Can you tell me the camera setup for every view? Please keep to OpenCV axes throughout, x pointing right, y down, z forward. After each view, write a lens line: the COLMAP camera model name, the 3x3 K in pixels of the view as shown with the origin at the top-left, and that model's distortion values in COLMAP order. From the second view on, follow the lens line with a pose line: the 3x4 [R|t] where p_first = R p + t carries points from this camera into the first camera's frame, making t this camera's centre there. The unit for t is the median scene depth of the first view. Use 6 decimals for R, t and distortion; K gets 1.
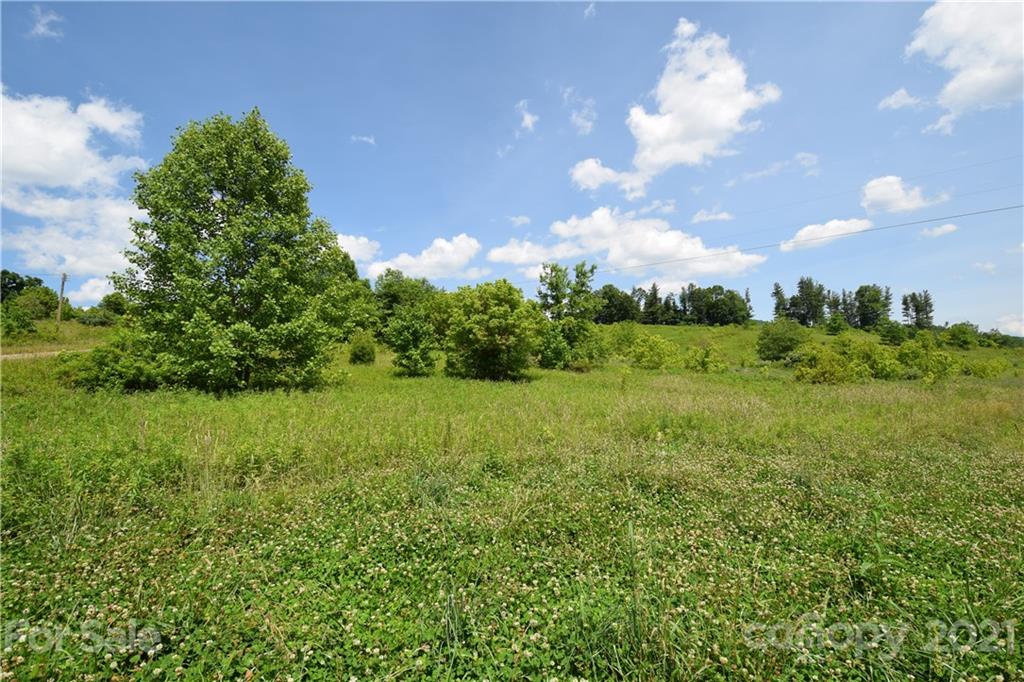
lens RADIAL K [[446.0, 0, 516.1], [0, 446.0, 345.9], [0, 0, 1]] dist [0.016615, -0.021638]
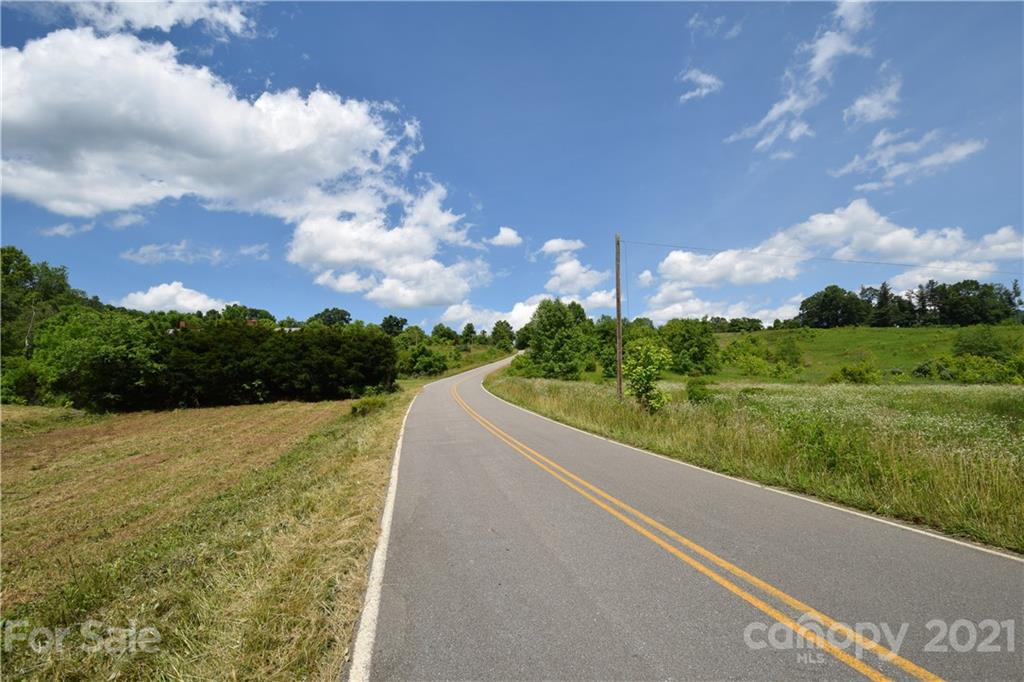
lens RADIAL K [[446.0, 0, 516.1], [0, 446.0, 345.9], [0, 0, 1]] dist [0.016615, -0.021638]
pose [[0.881544, -0.024933, -0.471443, 0.233924], [0.021862, 0.999689, -0.011990, -0.043530], [0.471595, 0.000263, 0.881815, -0.697330]]
